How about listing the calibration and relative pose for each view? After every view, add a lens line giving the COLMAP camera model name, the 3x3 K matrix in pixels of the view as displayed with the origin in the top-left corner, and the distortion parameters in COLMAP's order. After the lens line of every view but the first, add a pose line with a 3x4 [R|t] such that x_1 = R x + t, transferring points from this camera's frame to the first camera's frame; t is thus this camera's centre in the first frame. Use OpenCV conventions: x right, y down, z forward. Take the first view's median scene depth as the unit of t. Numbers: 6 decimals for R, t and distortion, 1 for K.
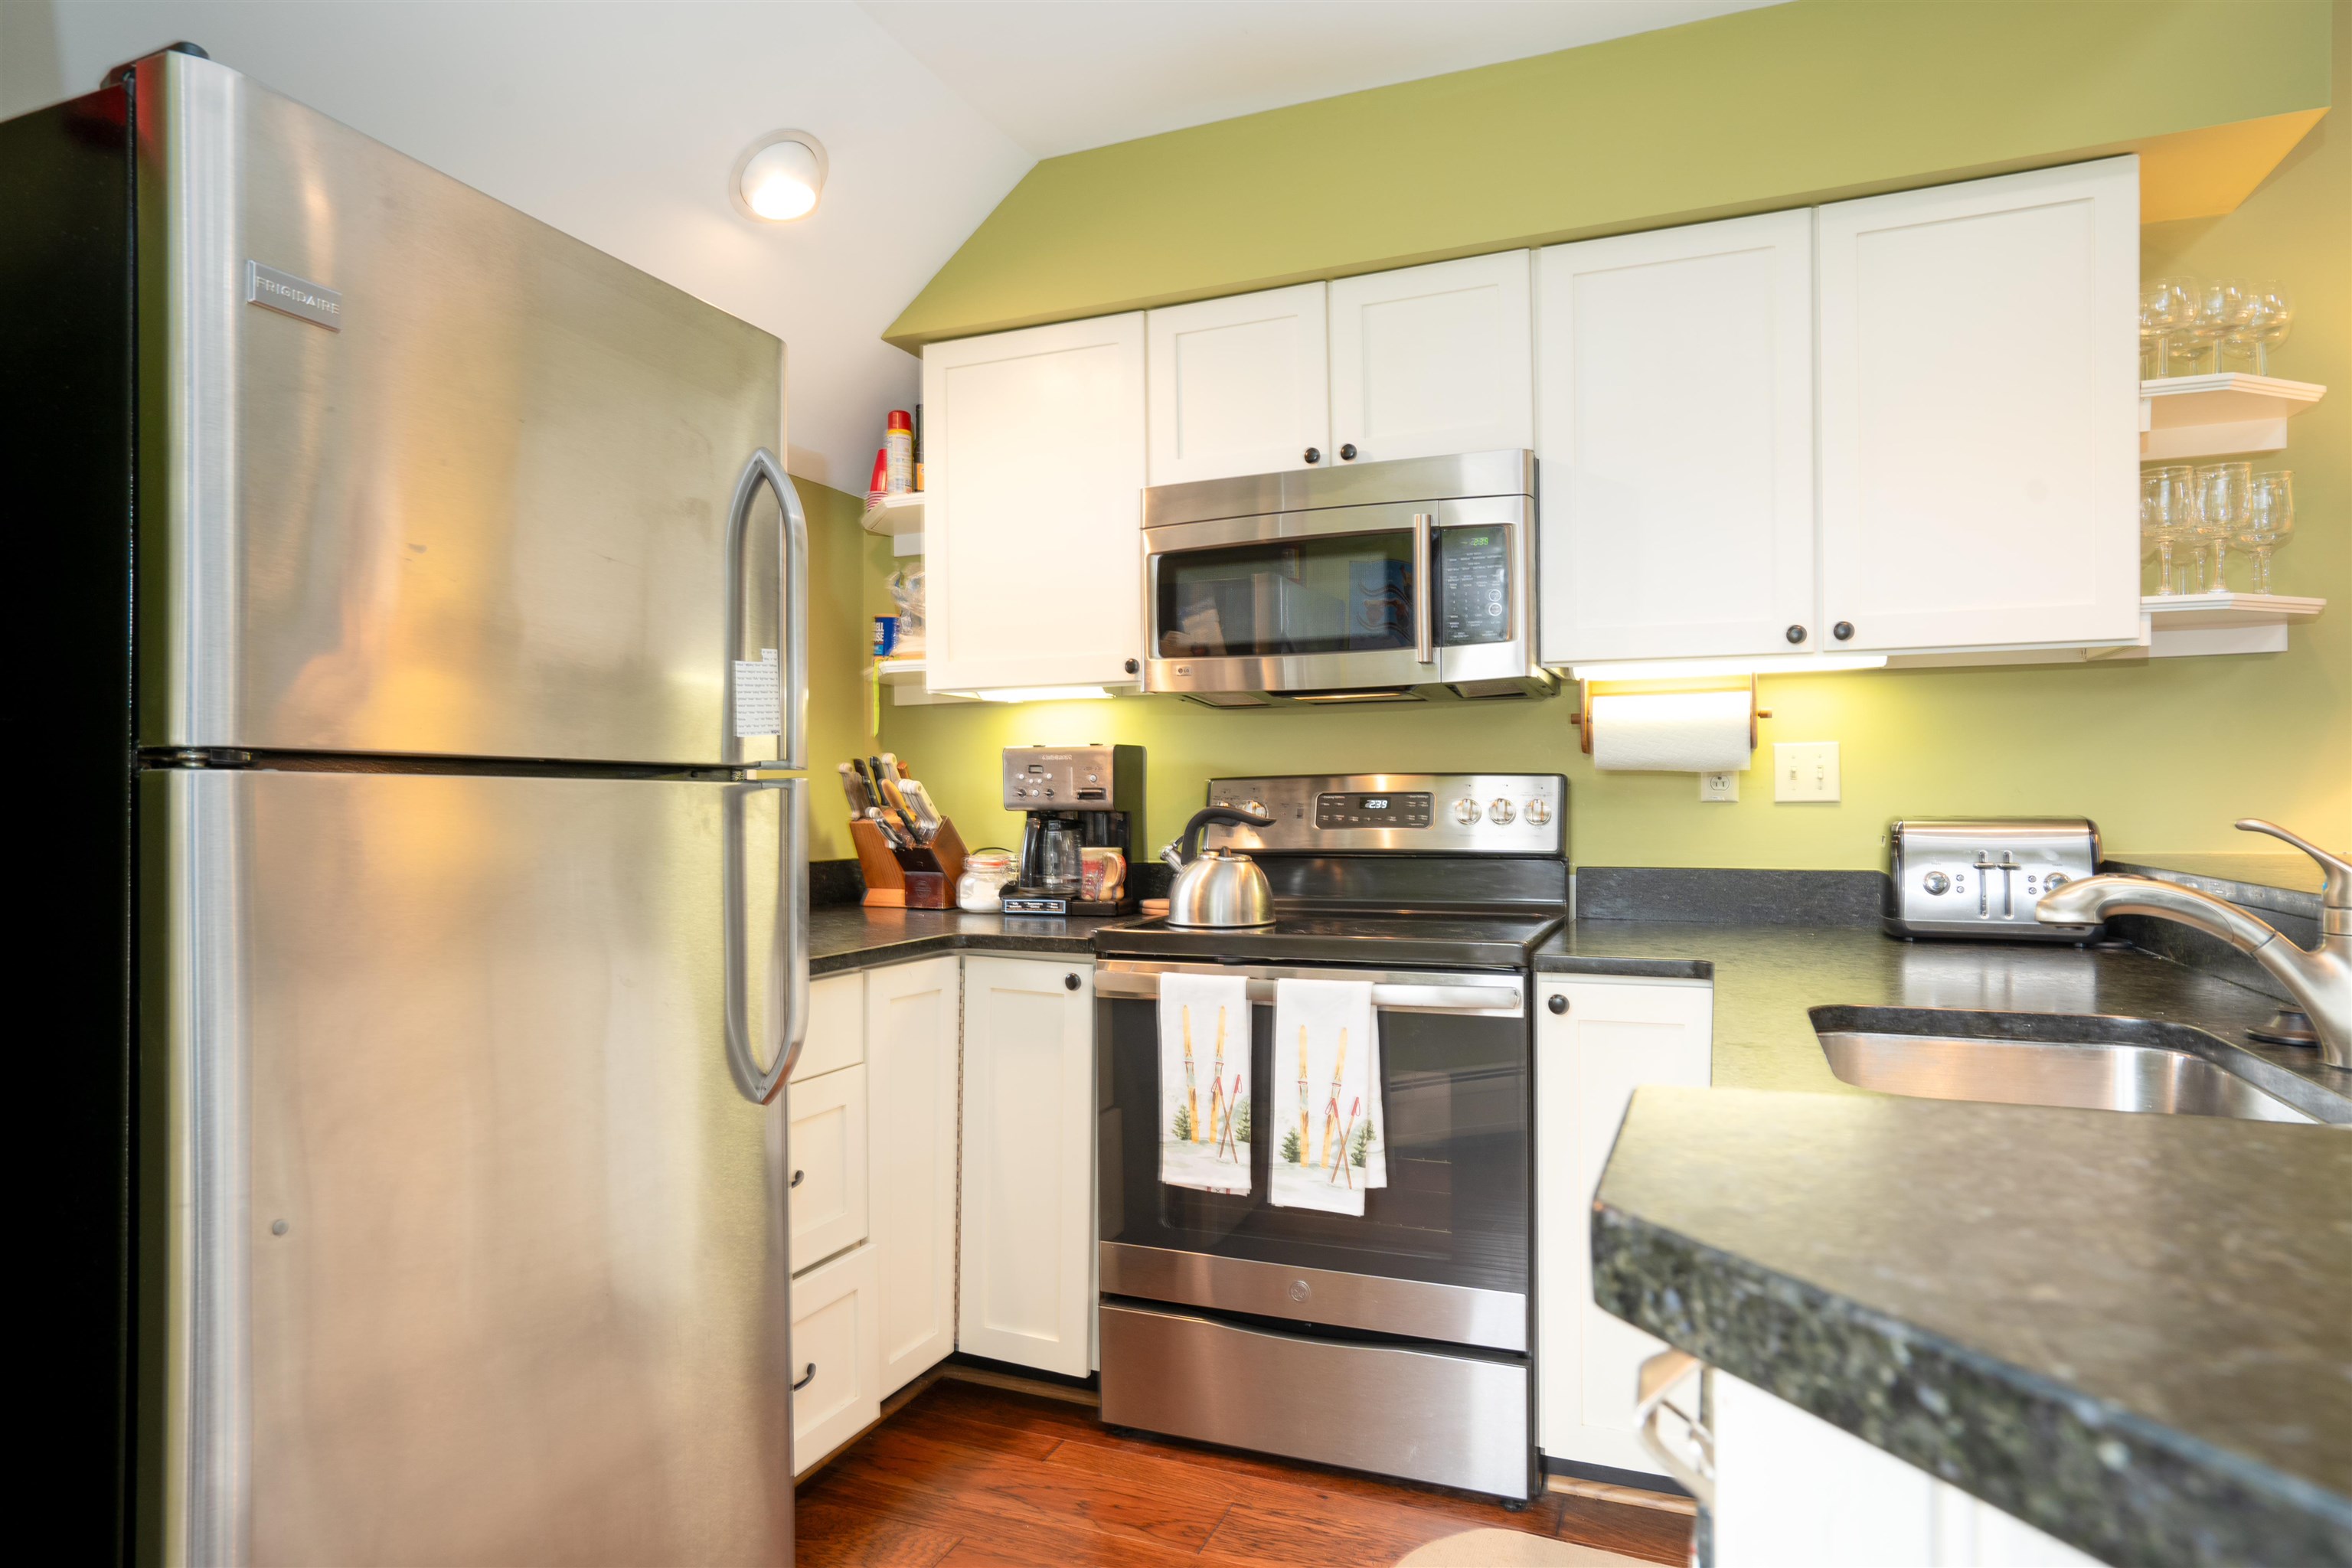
lens RADIAL K [[1343.9, 0, 1176.0], [0, 1343.9, 784.0], [0, 0, 1]] dist [0.017590, -0.000003]
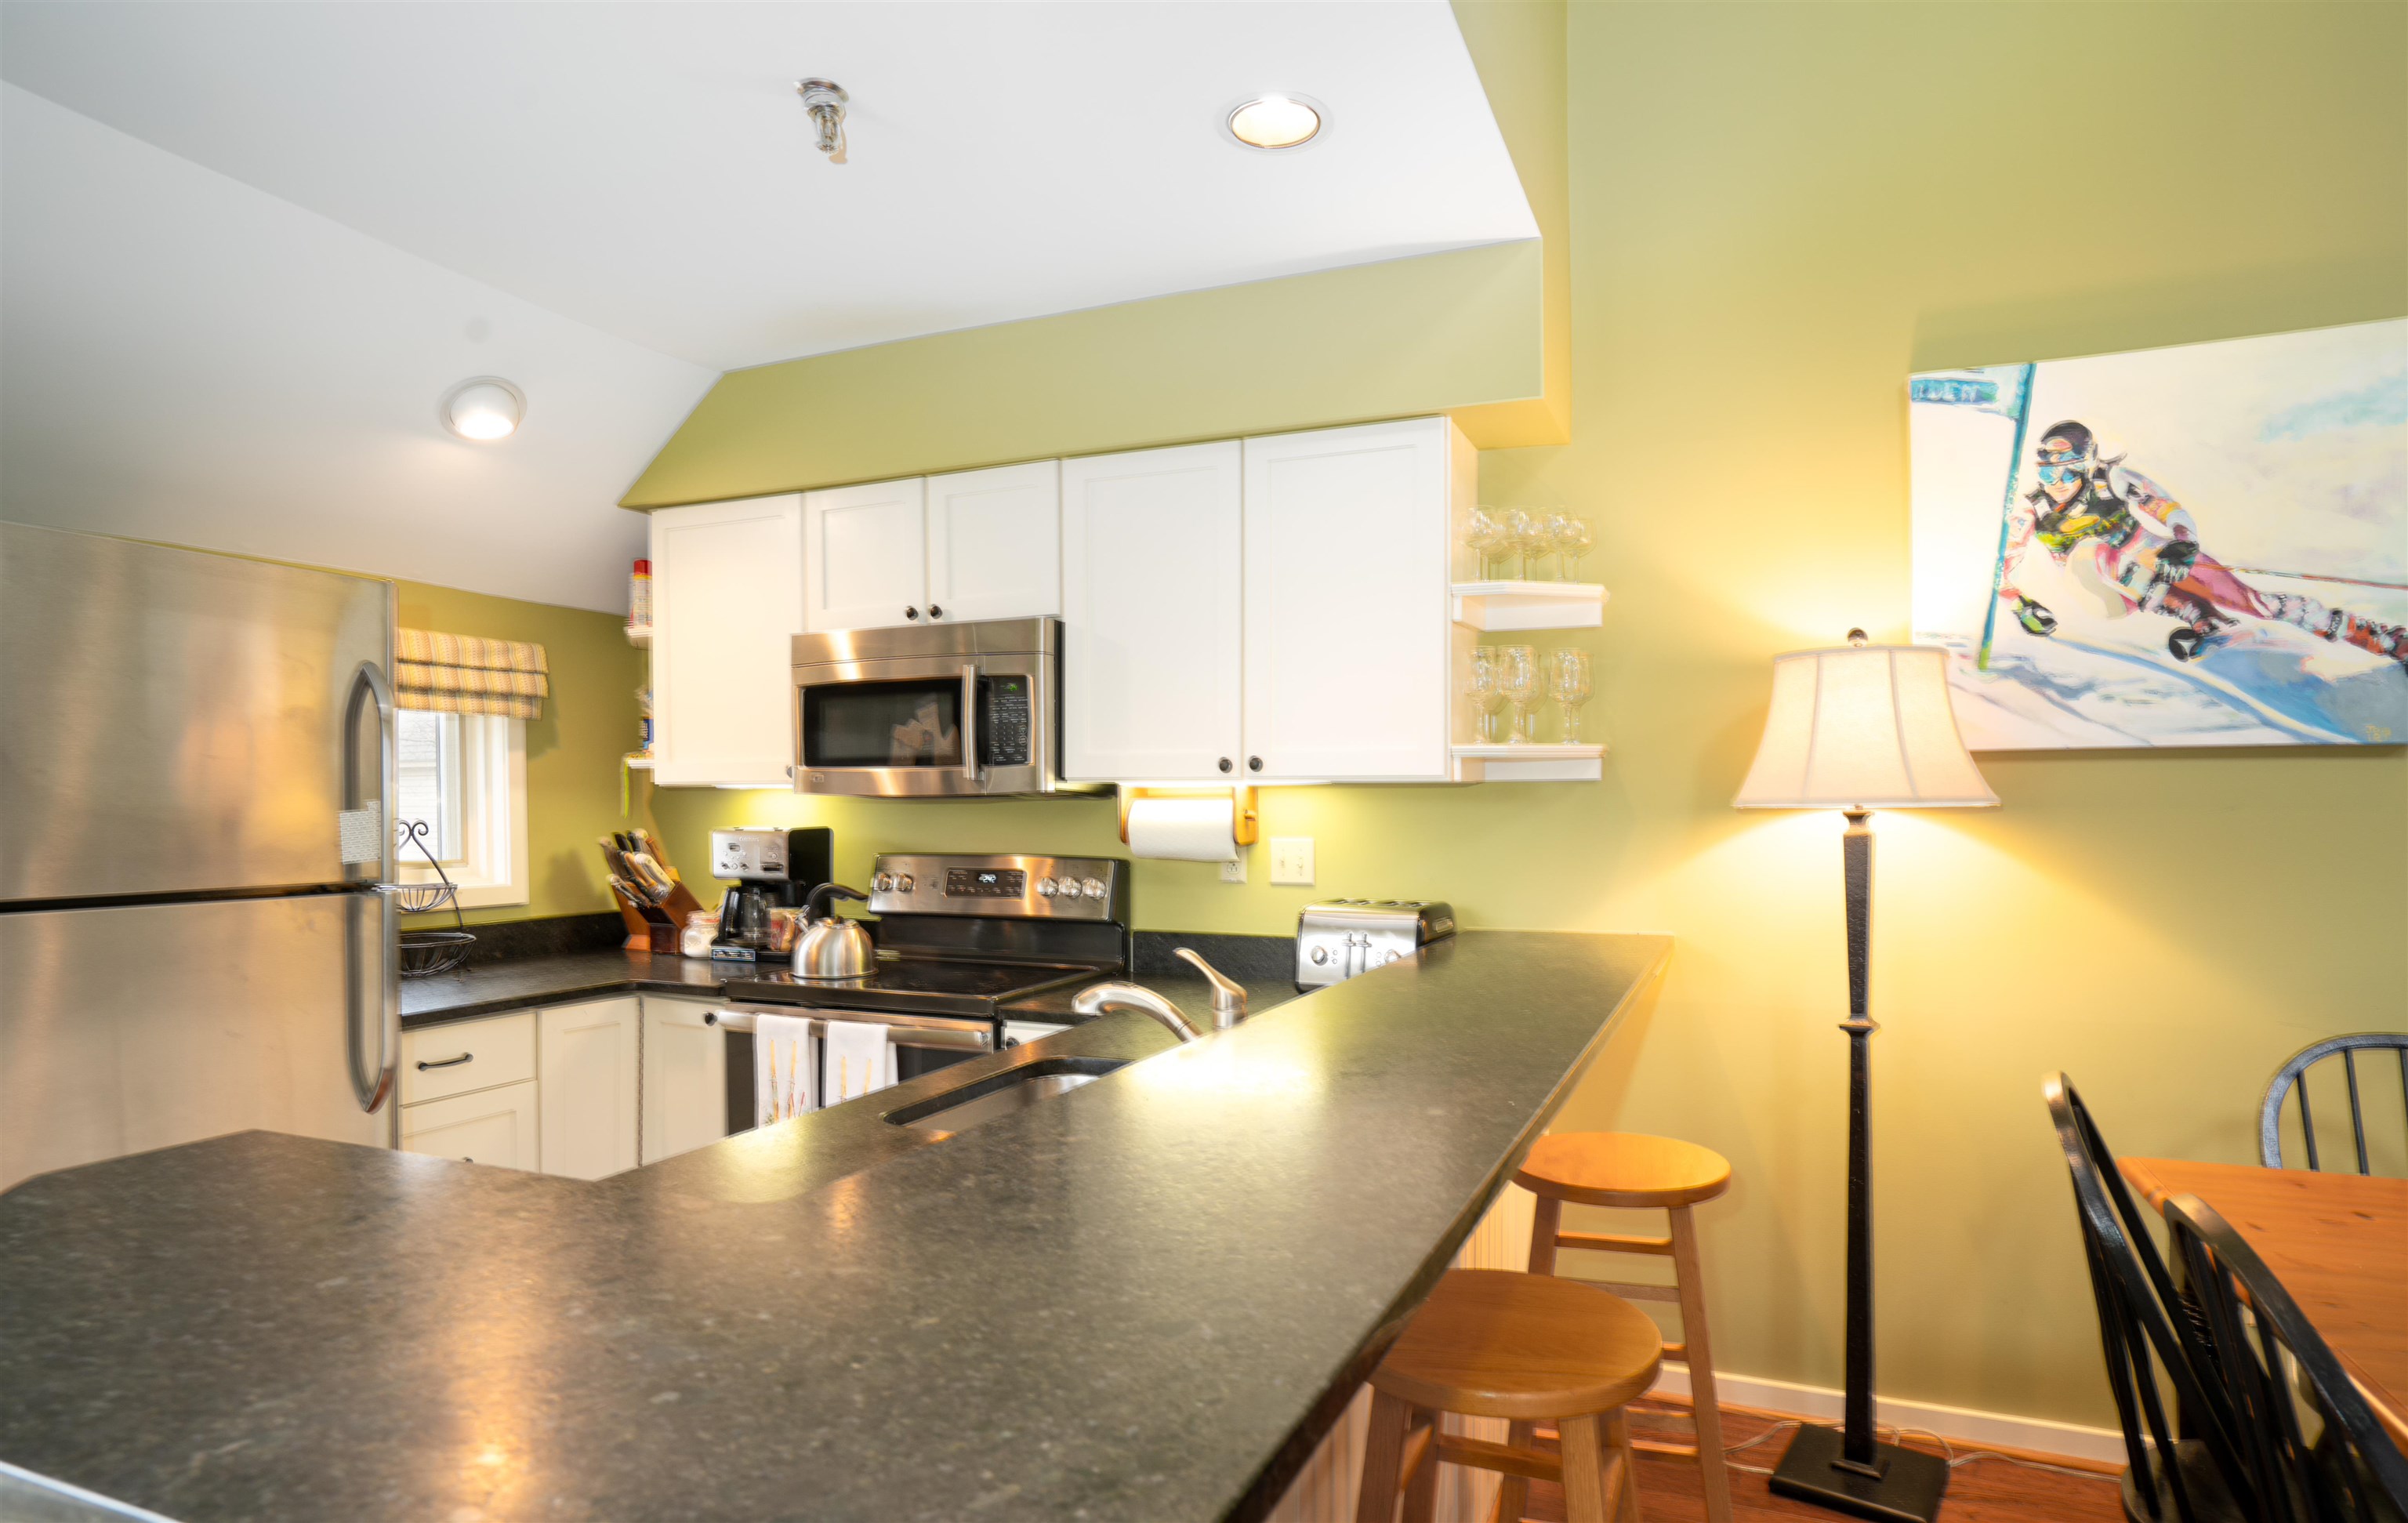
lens RADIAL K [[1302.9, 0, 1203.0], [0, 1302.9, 828.3], [0, 0, 1]] dist [-0.000488, 0.001824]
pose [[0.999825, 0.005636, -0.017814, 0.386402], [-0.005042, 0.999436, 0.033201, -0.076873], [0.017991, -0.033106, 0.999290, -0.240785]]
